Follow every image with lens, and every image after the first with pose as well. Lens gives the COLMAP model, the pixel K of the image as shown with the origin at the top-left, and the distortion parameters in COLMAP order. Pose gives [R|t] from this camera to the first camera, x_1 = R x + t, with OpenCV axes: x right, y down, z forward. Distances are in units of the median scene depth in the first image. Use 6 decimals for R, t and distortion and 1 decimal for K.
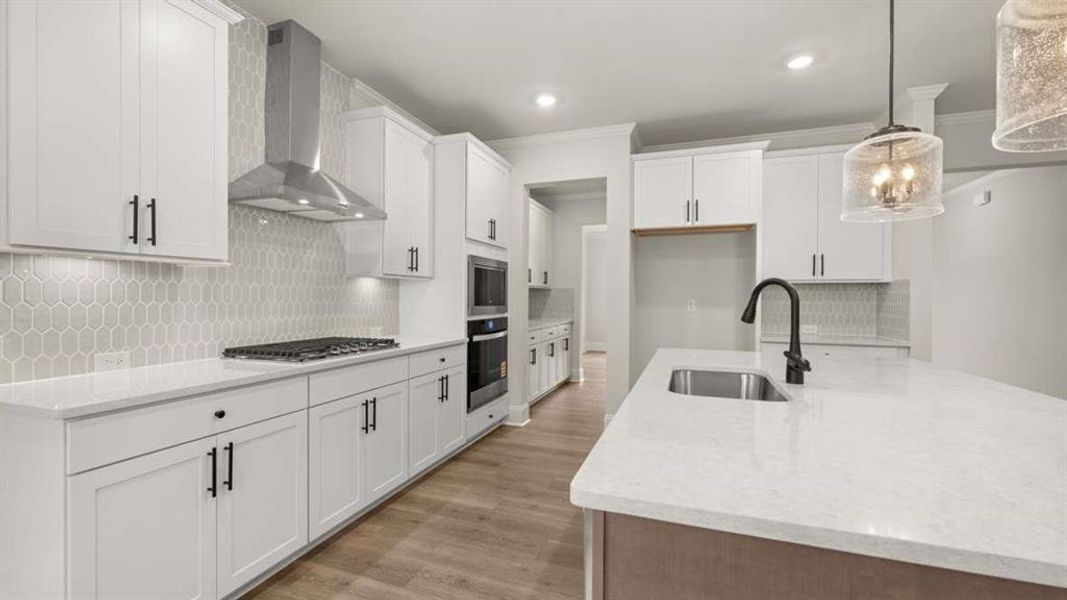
lens RADIAL K [[444.7, 0, 533.2], [0, 444.7, 297.9], [0, 0, 1]] dist [-0.000297, 0.000137]
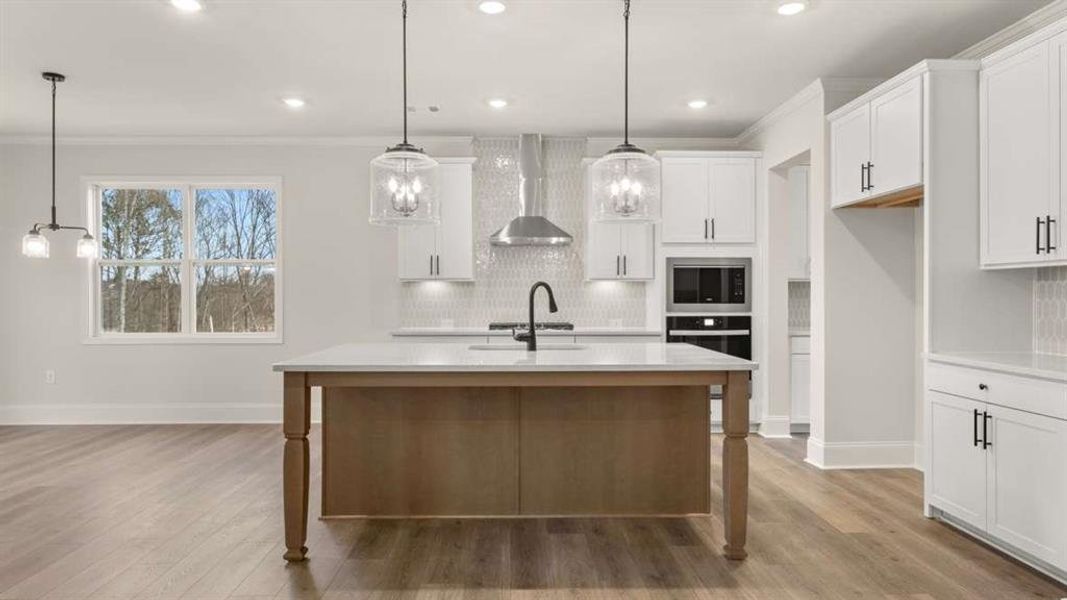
lens RADIAL K [[628.1, 0, 534.5], [0, 628.1, 296.8], [0, 0, 1]] dist [-0.002431, -0.000974]
pose [[0.368875, -0.003403, -0.929473, 1.094879], [0.002212, 0.999994, -0.002783, 0.005375], [0.929476, -0.001029, 0.368880, 0.099214]]
